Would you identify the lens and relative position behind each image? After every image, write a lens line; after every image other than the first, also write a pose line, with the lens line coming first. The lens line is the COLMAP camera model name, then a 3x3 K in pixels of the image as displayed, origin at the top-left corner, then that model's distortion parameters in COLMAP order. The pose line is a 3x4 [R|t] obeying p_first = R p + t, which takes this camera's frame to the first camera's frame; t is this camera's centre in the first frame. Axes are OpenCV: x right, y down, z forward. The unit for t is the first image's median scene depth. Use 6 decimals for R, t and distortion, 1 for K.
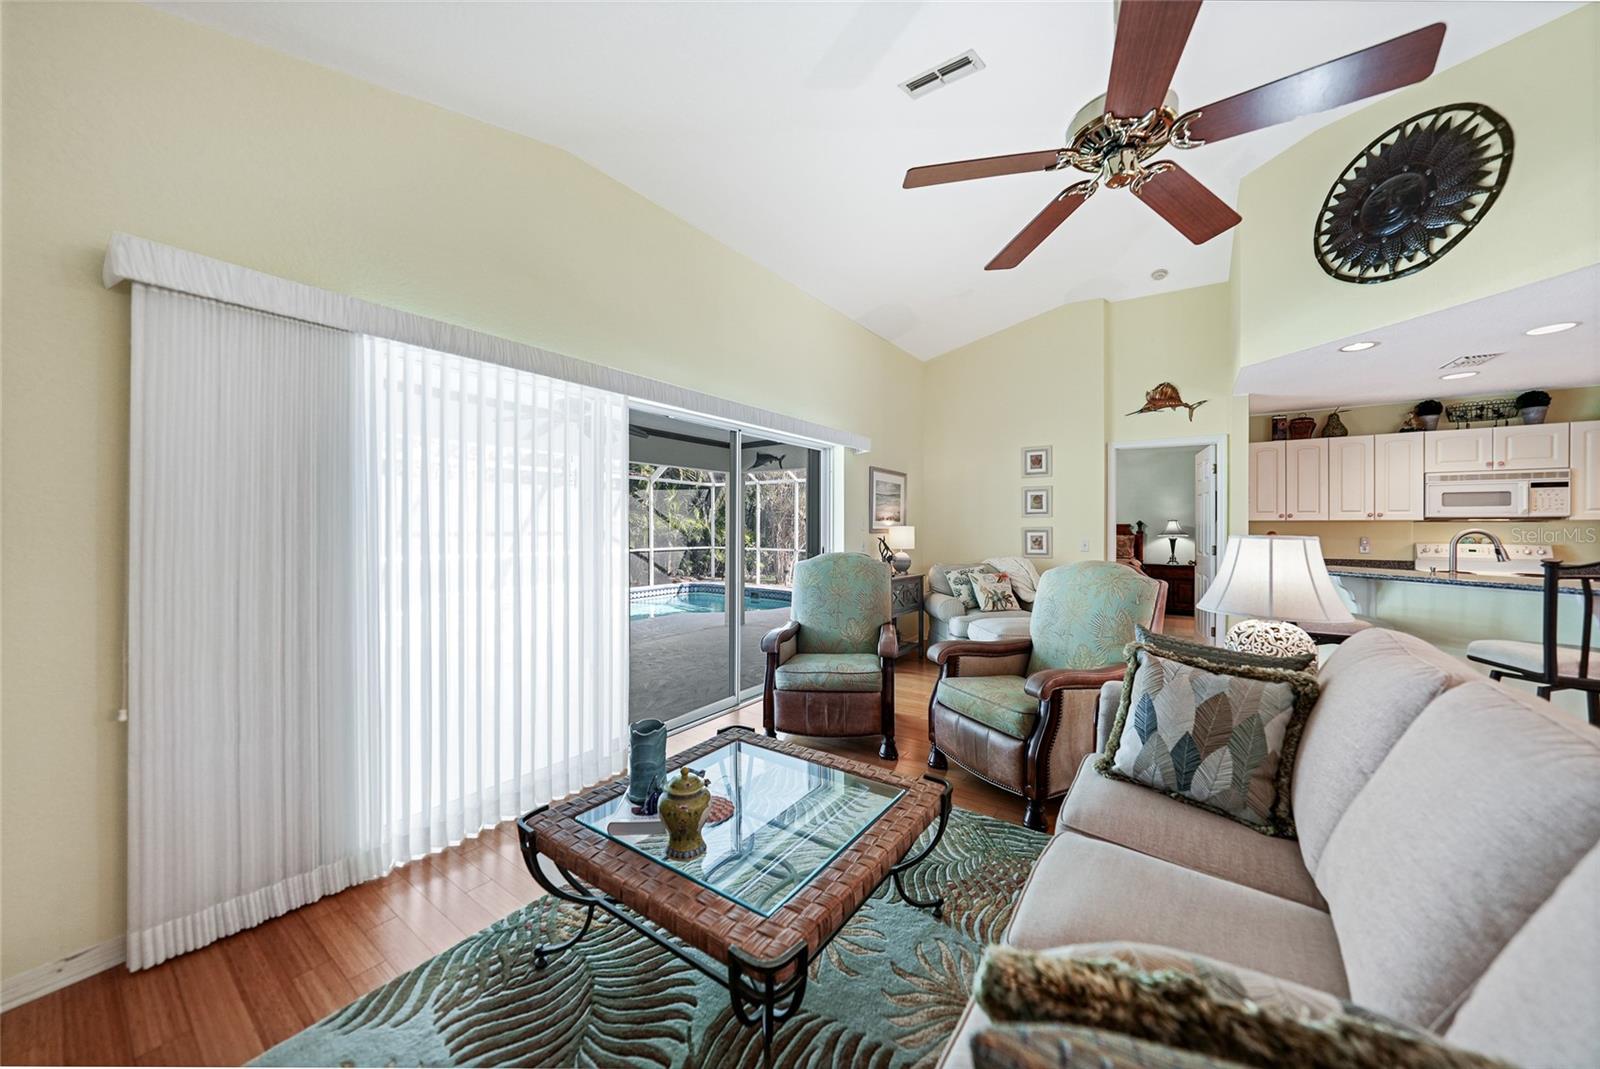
lens RADIAL K [[565.0, 0, 804.3], [0, 565.0, 525.9], [0, 0, 1]] dist [-0.036571, 0.009534]
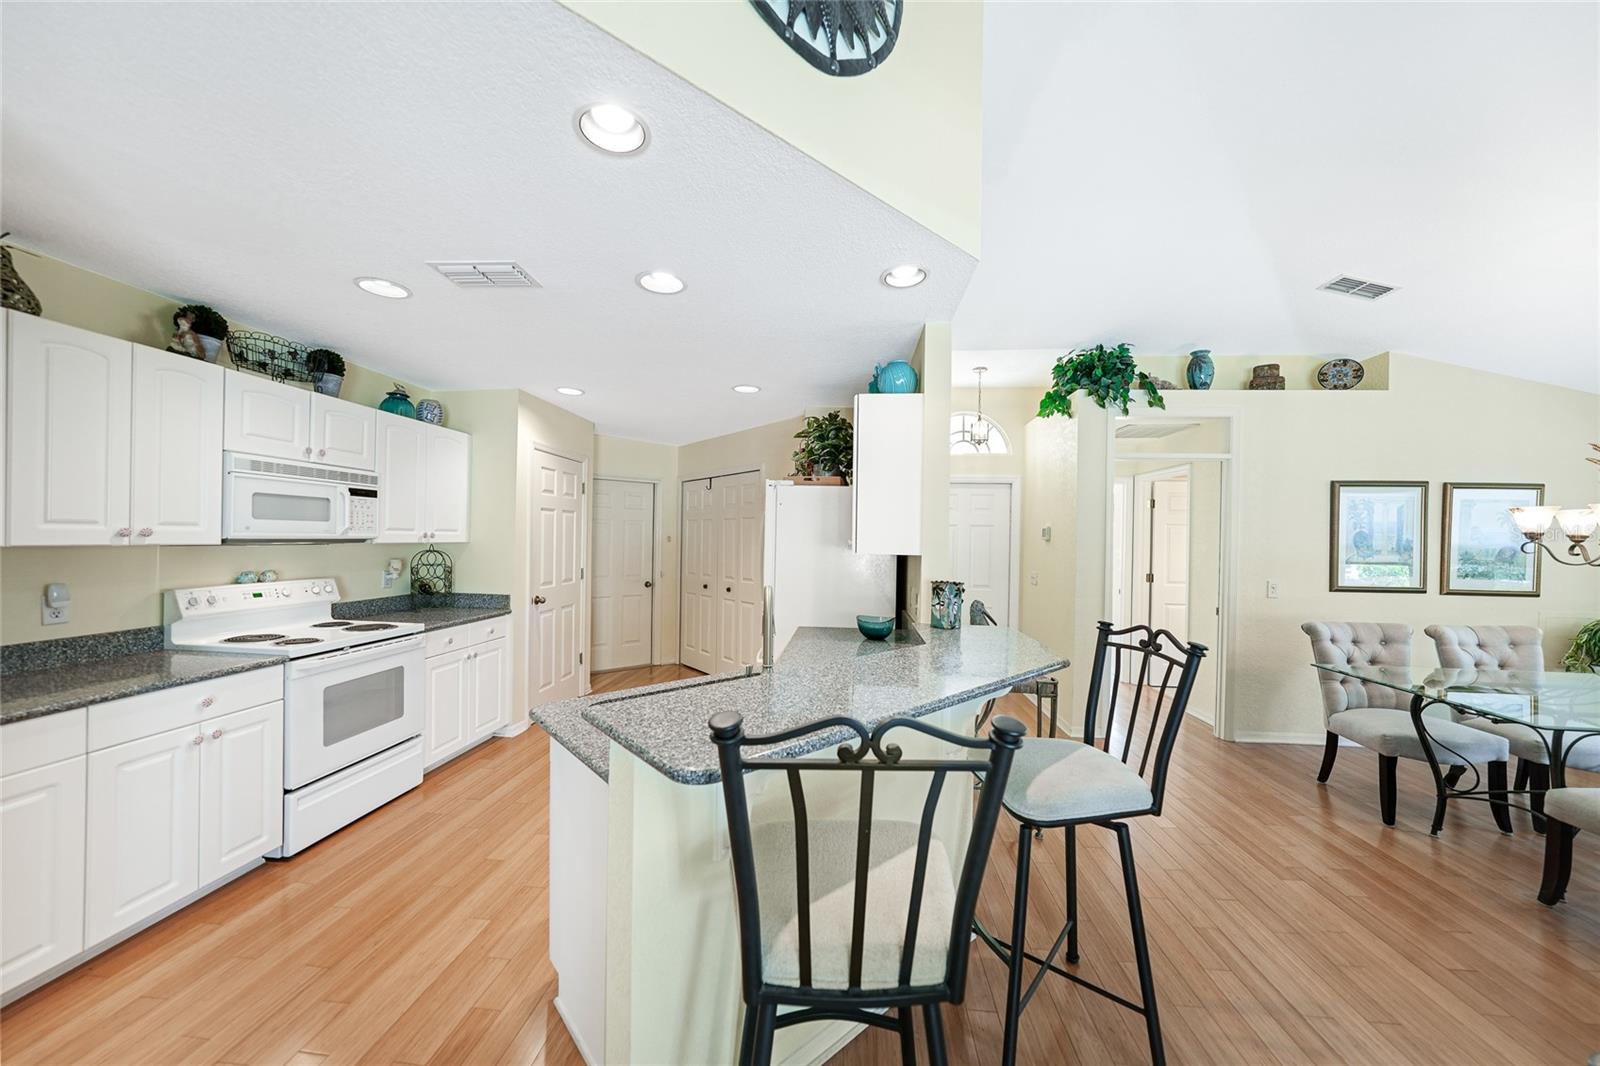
lens RADIAL K [[578.2, 0, 795.0], [0, 578.2, 541.3], [0, 0, 1]] dist [-0.000368, 0.010090]
pose [[-0.470497, -0.016027, 0.882256, 0.421656], [-0.019595, 0.999778, 0.007712, -0.028154], [-0.882184, -0.013659, -0.470706, 0.807028]]
